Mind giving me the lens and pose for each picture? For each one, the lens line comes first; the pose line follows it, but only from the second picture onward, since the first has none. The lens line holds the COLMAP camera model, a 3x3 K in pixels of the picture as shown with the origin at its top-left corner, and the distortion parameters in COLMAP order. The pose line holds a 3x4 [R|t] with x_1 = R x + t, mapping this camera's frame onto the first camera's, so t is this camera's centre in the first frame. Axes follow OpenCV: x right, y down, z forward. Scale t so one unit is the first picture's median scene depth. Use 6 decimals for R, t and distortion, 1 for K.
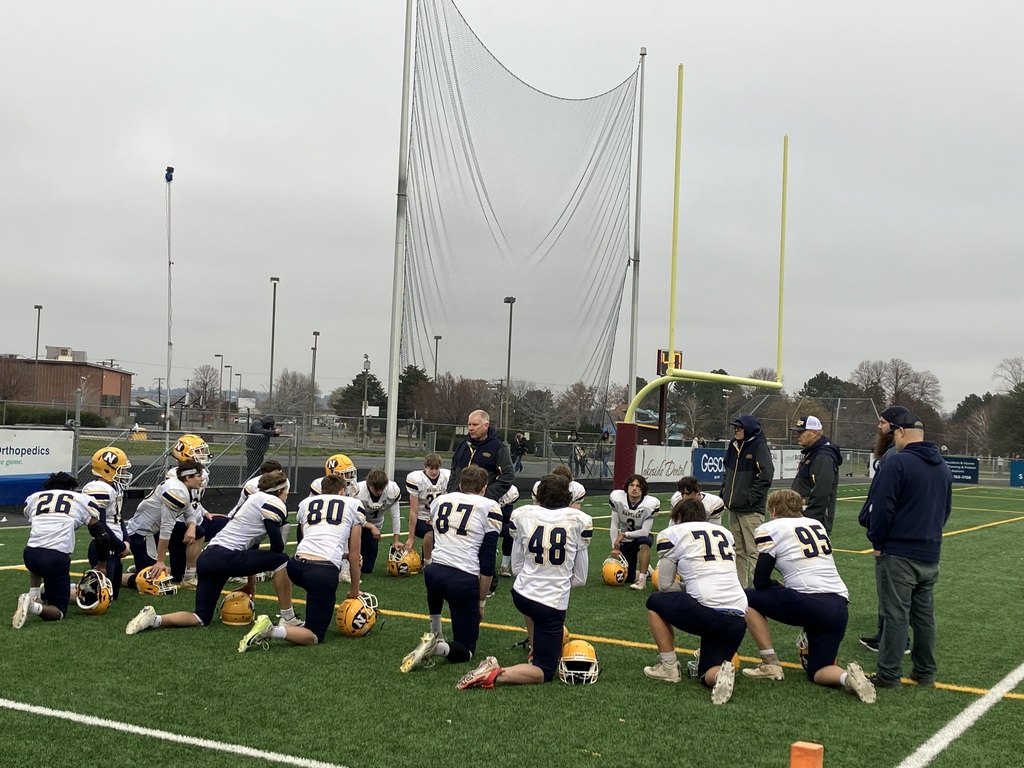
lens RADIAL K [[1389.9, 0, 512.0], [0, 1389.9, 384.0], [0, 0, 1]] dist [0.192633, -0.033417]
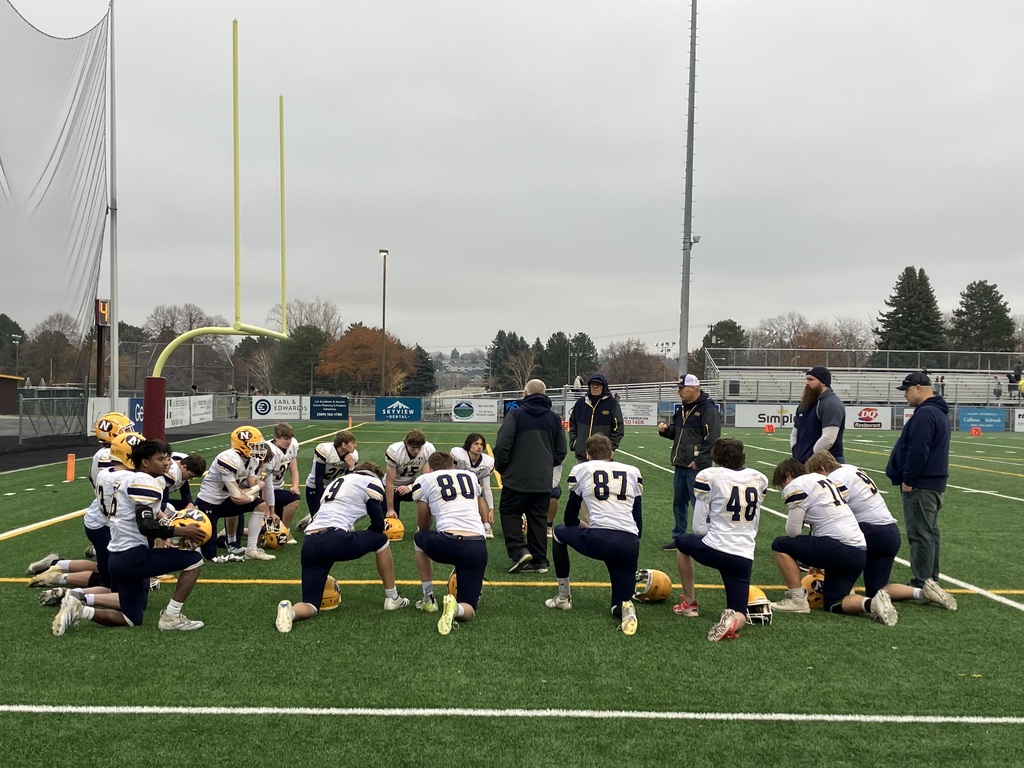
lens RADIAL K [[1331.8, 0, 512.0], [0, 1331.8, 384.0], [0, 0, 1]] dist [0.256453, -0.931400]
pose [[0.859143, -0.032688, 0.510690, -0.621951], [0.010737, 0.998890, 0.045874, -0.027401], [-0.511623, -0.033929, 0.858540, 0.171435]]
